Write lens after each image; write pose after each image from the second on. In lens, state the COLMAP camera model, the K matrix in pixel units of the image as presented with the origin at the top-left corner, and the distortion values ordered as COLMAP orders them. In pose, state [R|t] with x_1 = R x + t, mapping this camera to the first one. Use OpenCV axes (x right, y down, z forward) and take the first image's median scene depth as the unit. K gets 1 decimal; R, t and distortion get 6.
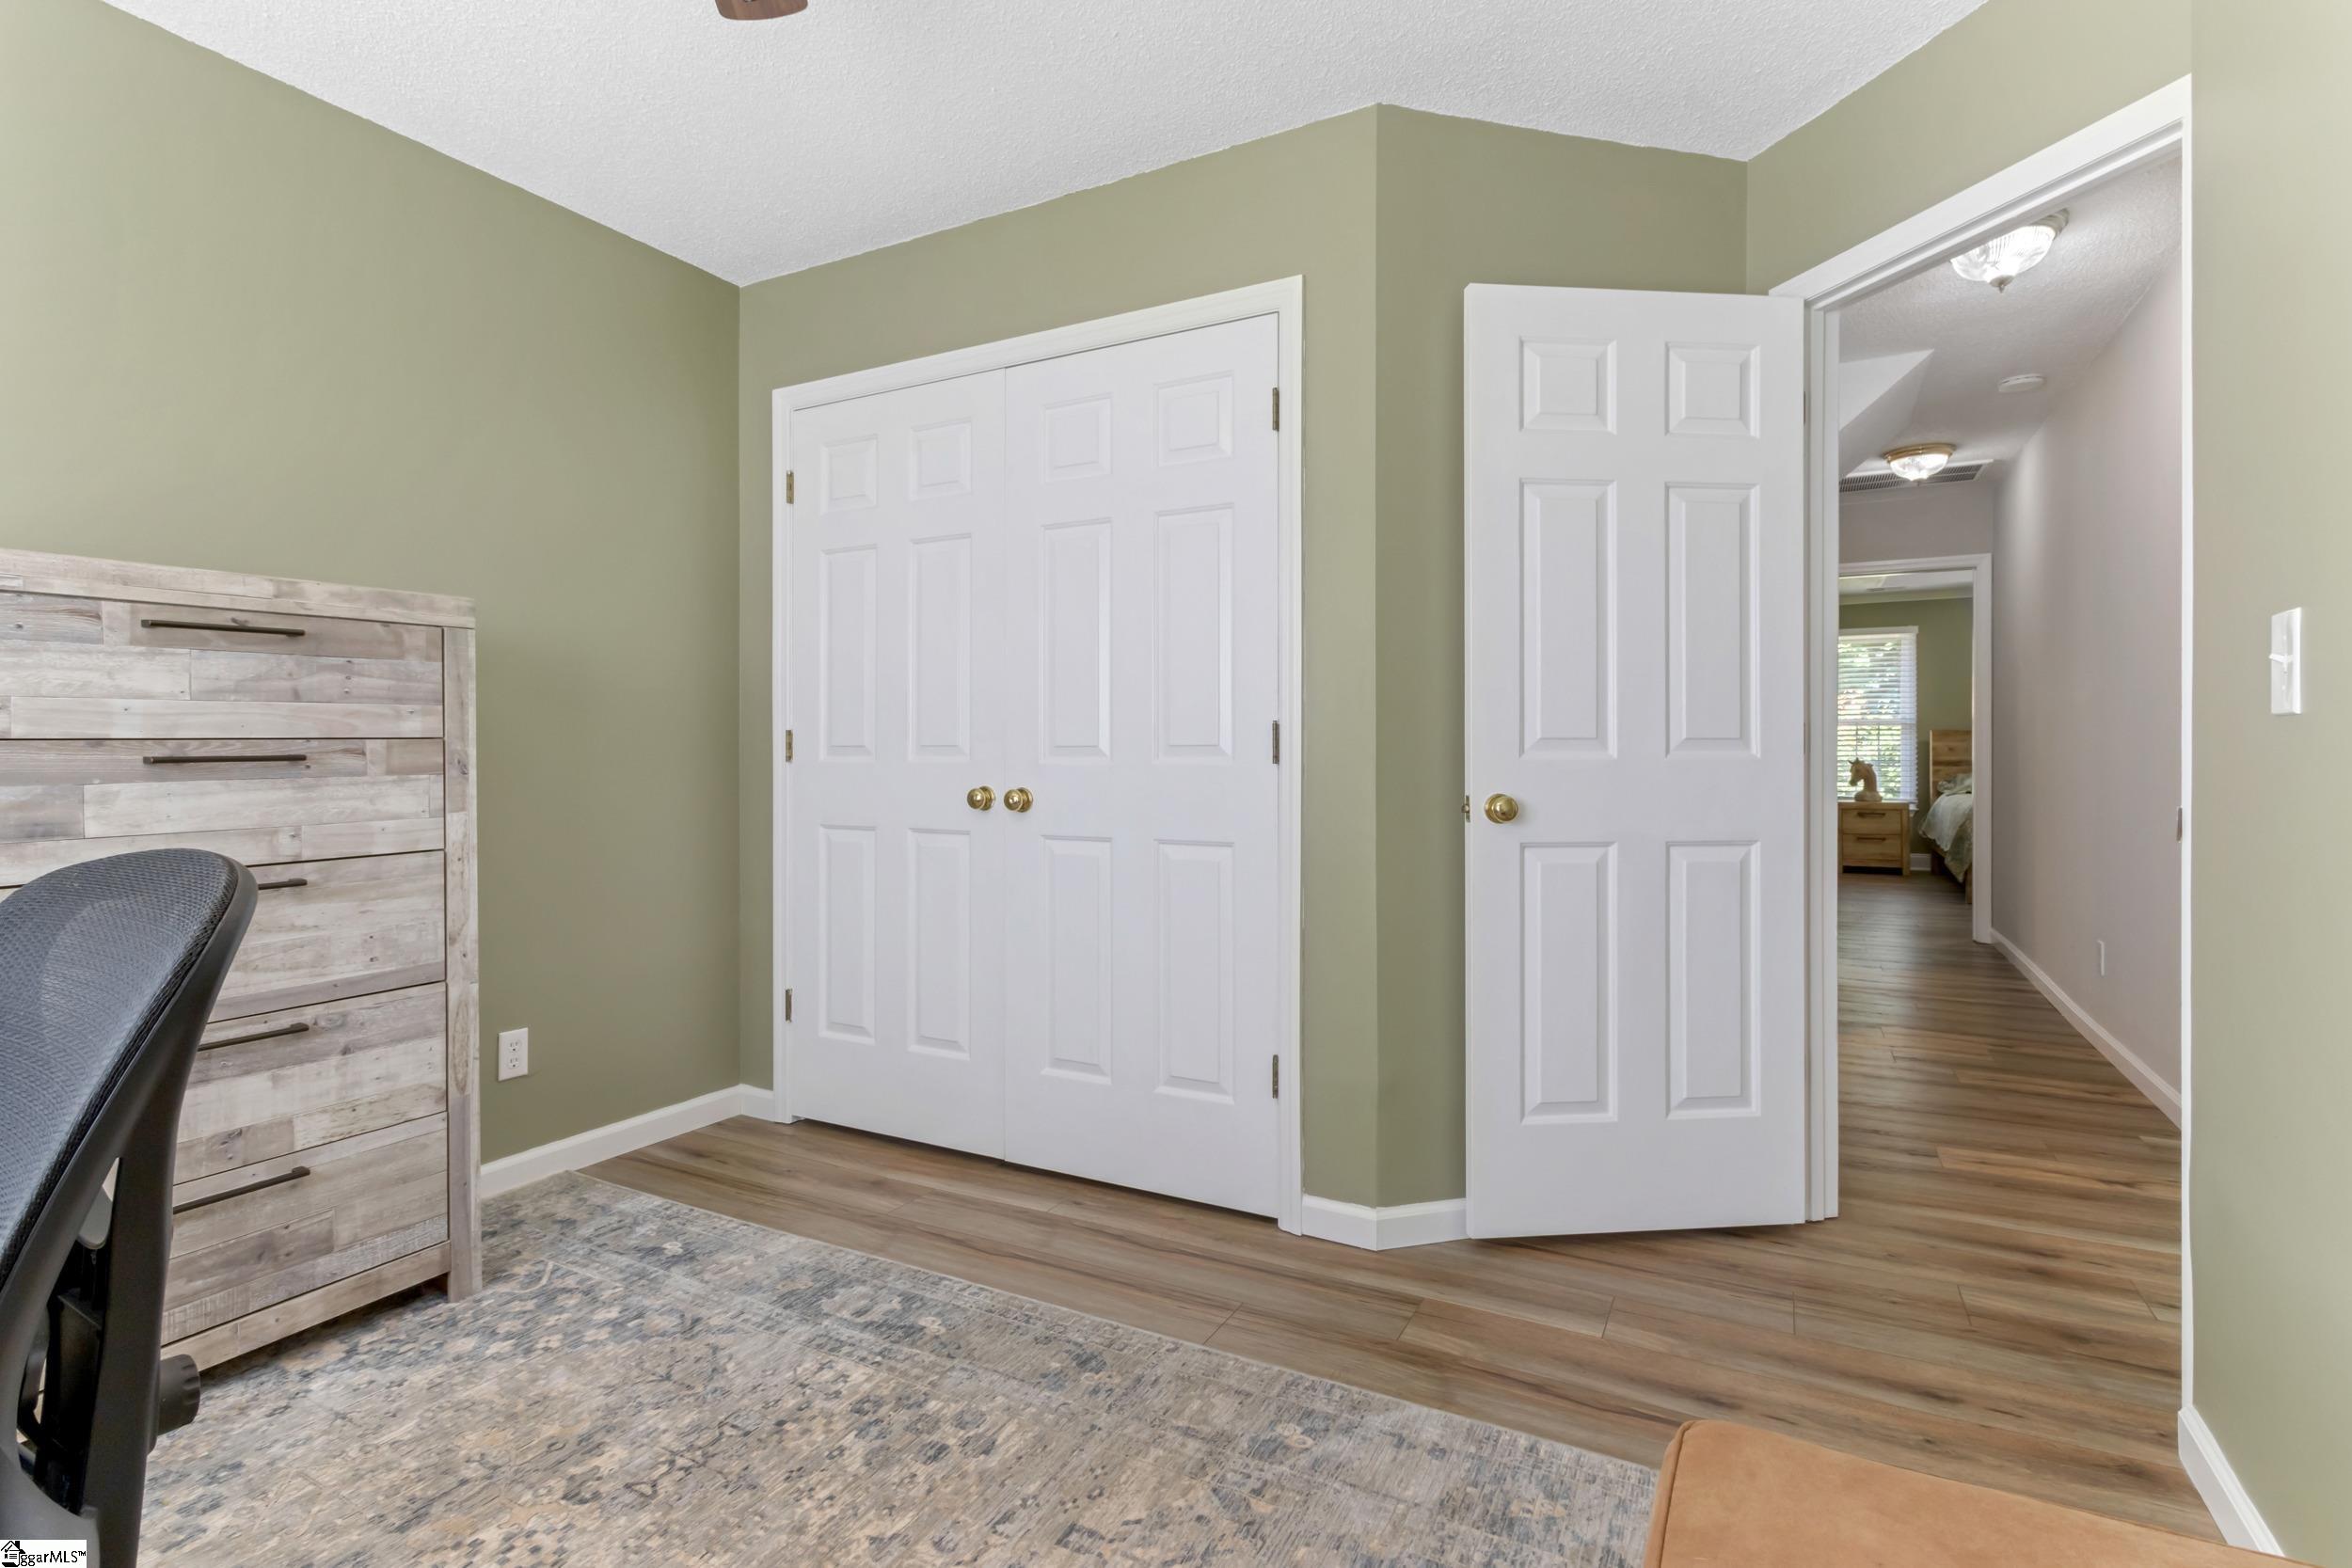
lens RADIAL K [[1128.7, 0, 1175.0], [0, 1128.7, 756.4], [0, 0, 1]] dist [0.002978, 0.000756]
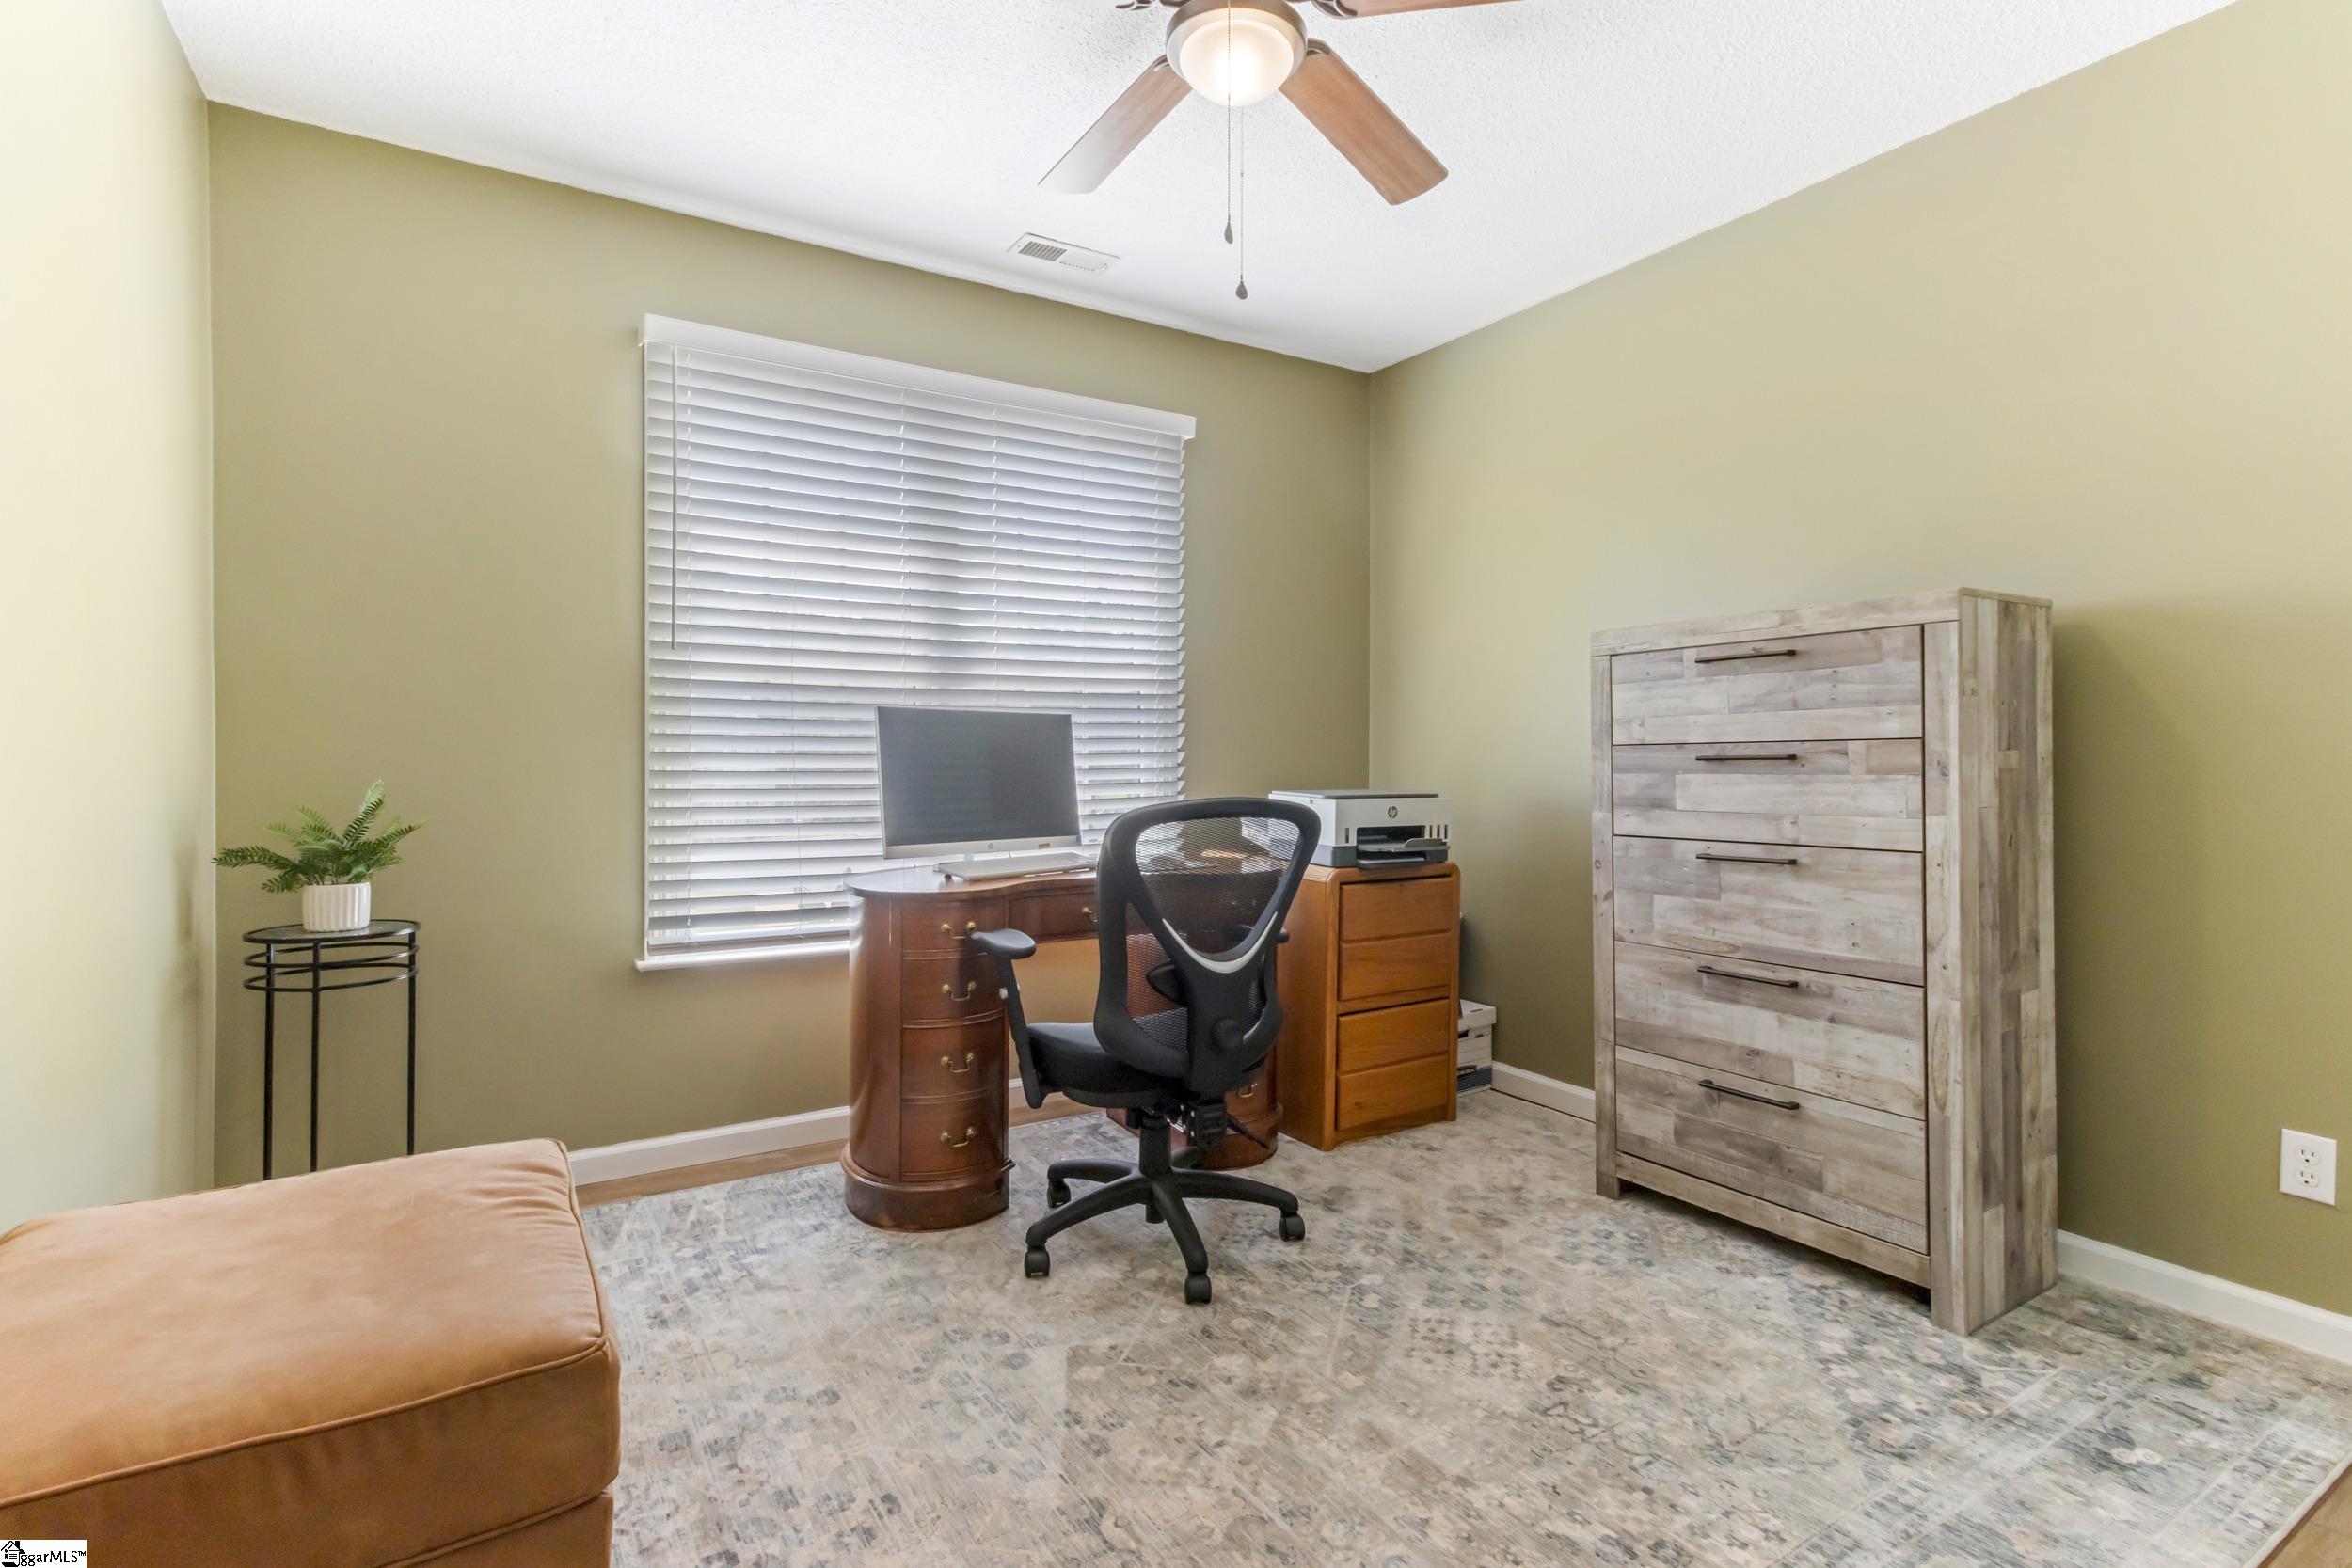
lens RADIAL K [[1128.7, 0, 1175.0], [0, 1128.7, 756.4], [0, 0, 1]] dist [0.002978, 0.000756]
pose [[-0.496717, 0.008246, -0.867873, 0.548224], [0.001150, 0.999960, 0.008842, -0.010440], [0.867912, 0.003394, -0.496707, 0.976306]]
